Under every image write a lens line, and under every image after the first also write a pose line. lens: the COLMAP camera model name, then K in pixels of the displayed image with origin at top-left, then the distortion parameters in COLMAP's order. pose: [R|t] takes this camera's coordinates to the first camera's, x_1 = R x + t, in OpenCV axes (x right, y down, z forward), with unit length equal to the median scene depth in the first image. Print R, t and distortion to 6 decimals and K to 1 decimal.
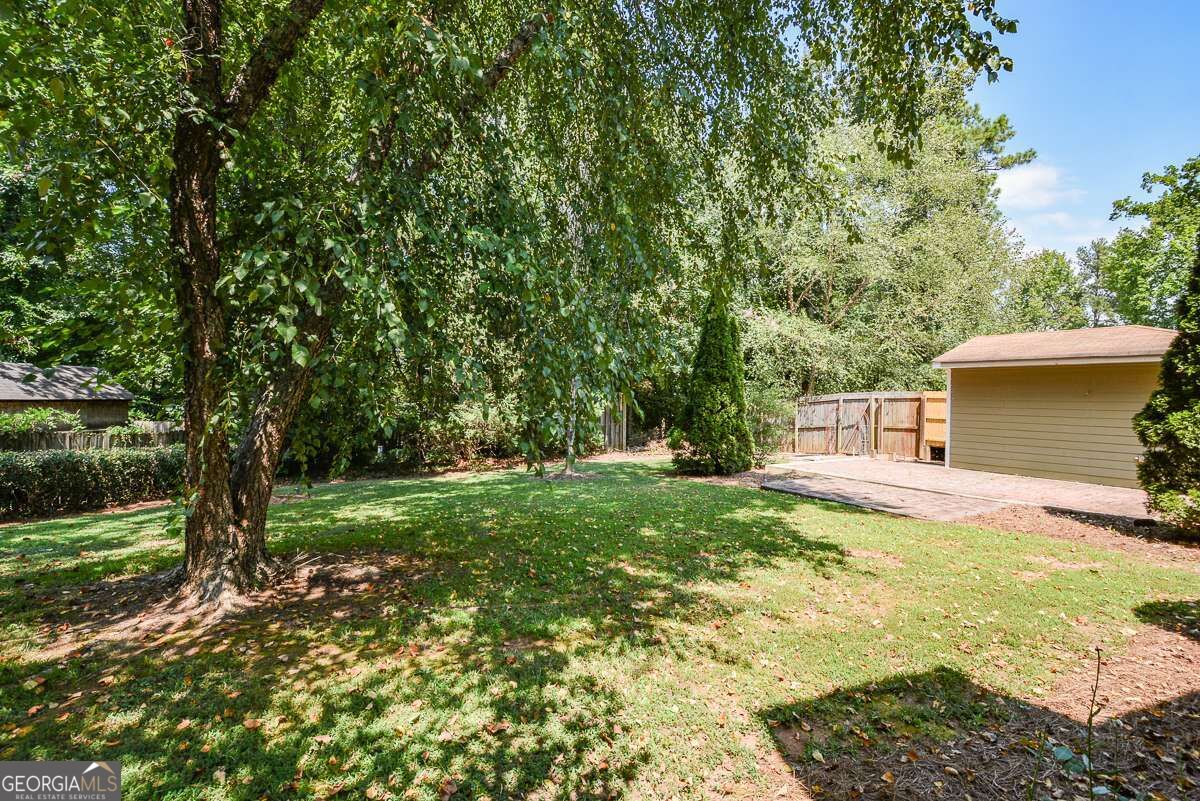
lens RADIAL K [[538.2, 0, 599.5], [0, 538.2, 399.2], [0, 0, 1]] dist [-0.001236, -0.001057]
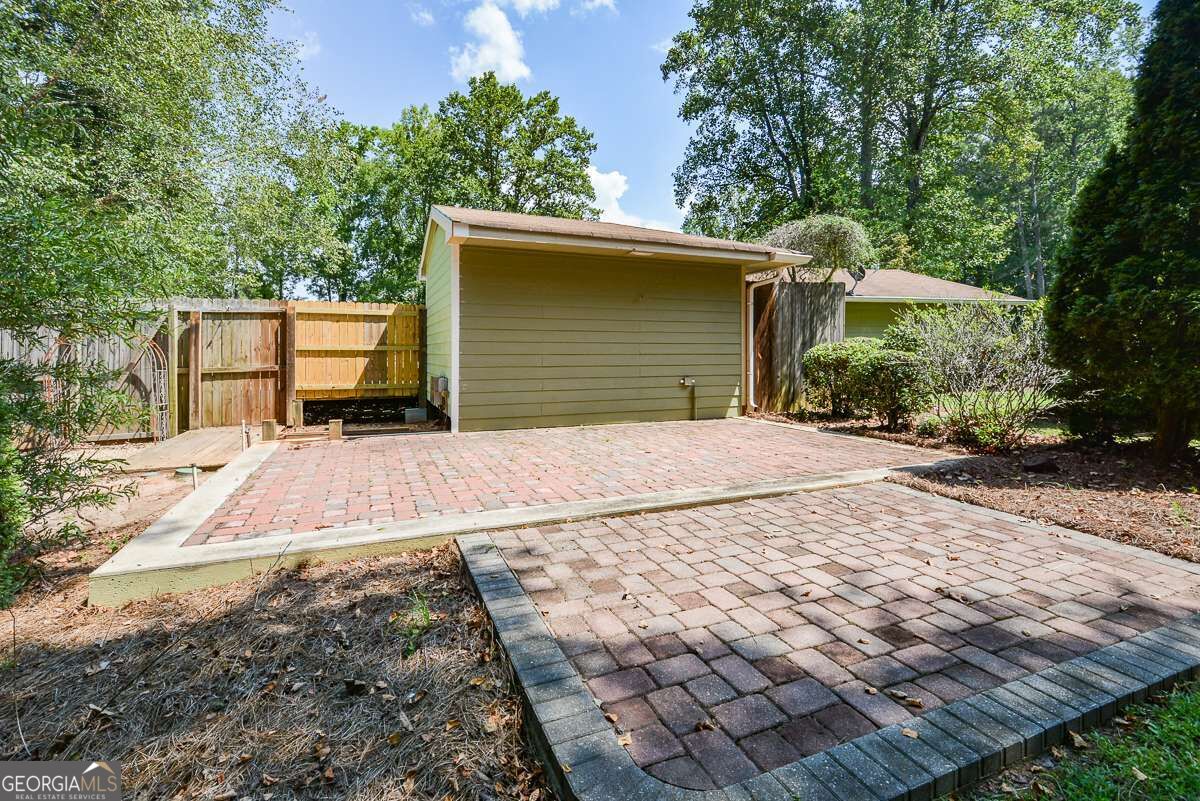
lens RADIAL K [[538.2, 0, 608.3], [0, 538.2, 362.1], [0, 0, 1]] dist [-0.001236, -0.001057]
pose [[0.157529, -0.031989, 0.986996, 0.115834], [0.009390, 0.999479, 0.030895, 0.033178], [-0.987470, 0.004401, 0.157748, 0.592156]]
